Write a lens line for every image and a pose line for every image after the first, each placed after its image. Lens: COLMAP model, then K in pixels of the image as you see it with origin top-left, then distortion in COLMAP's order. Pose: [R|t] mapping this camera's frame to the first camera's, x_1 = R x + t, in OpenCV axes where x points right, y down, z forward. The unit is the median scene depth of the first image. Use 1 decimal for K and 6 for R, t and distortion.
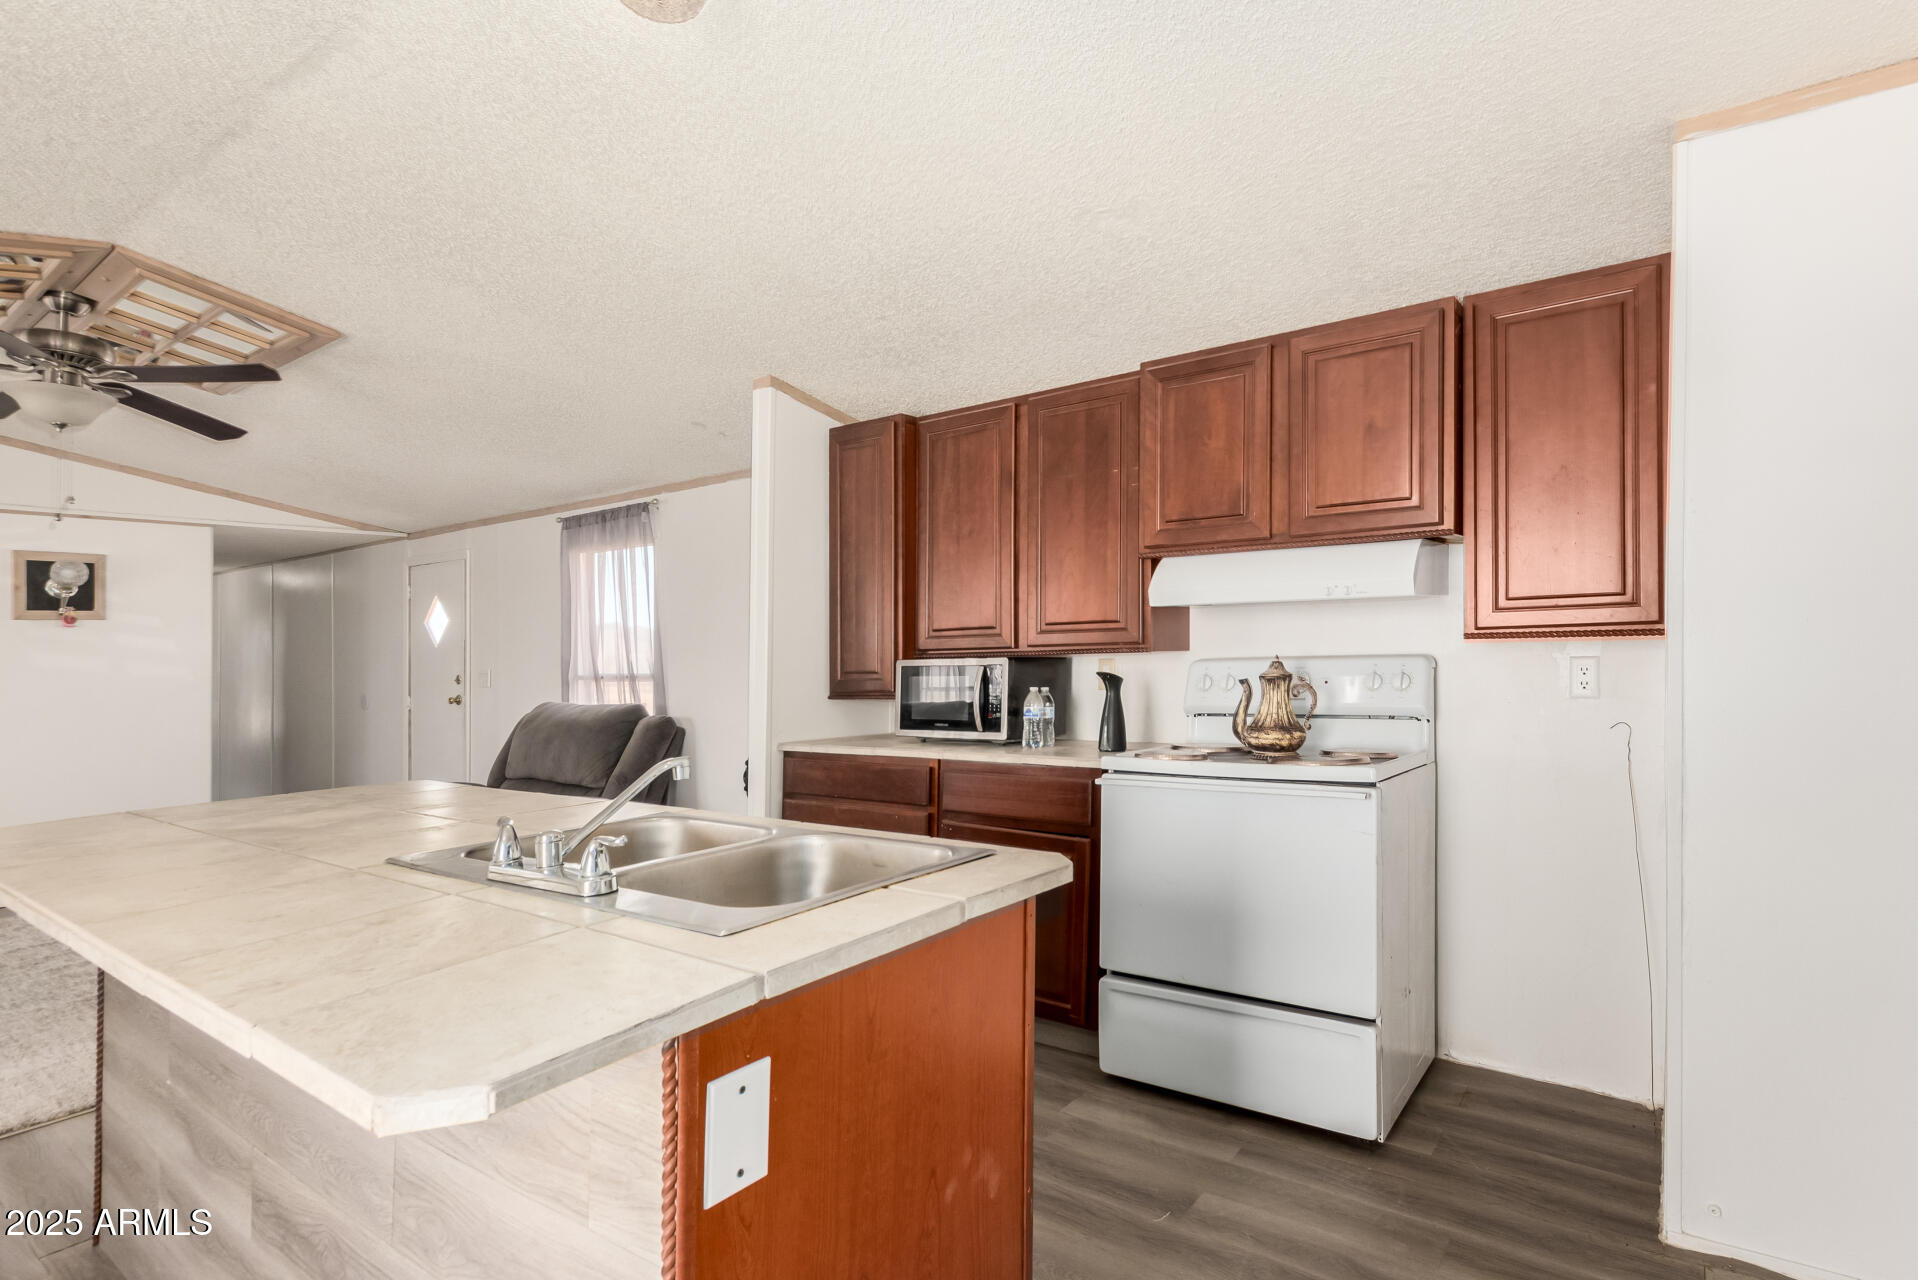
lens RADIAL K [[959.4, 0, 1059.0], [0, 959.4, 633.8], [0, 0, 1]] dist [0.022180, -0.013210]
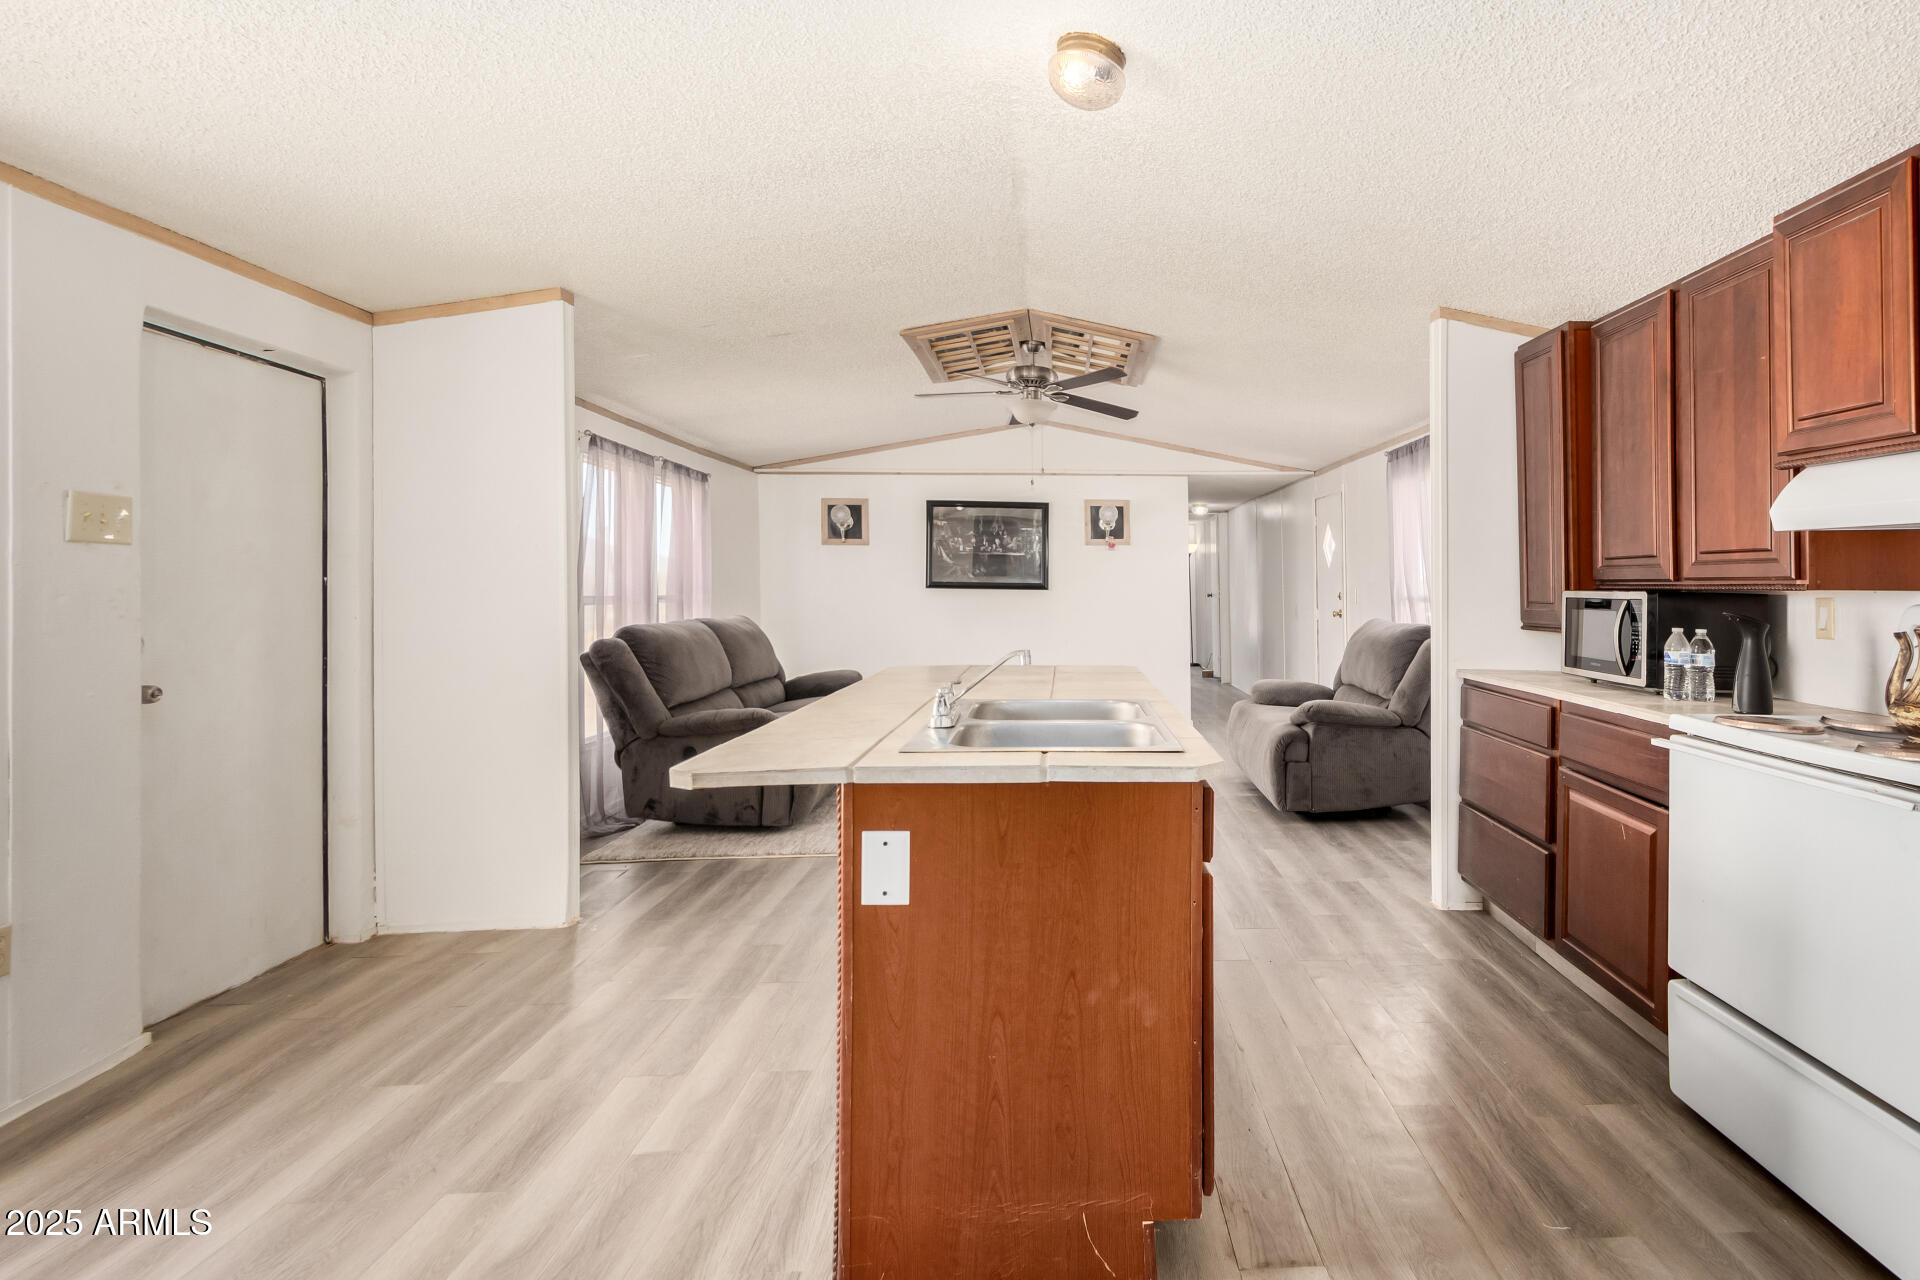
lens RADIAL K [[1036.4, 0, 1133.9], [0, 1036.4, 561.0], [0, 0, 1]] dist [0.002179, 0.000070]
pose [[0.625225, 0.010964, -0.780368, 0.355932], [-0.006413, 0.999940, 0.008911, -0.007382], [0.780418, -0.000567, 0.625257, 0.061413]]
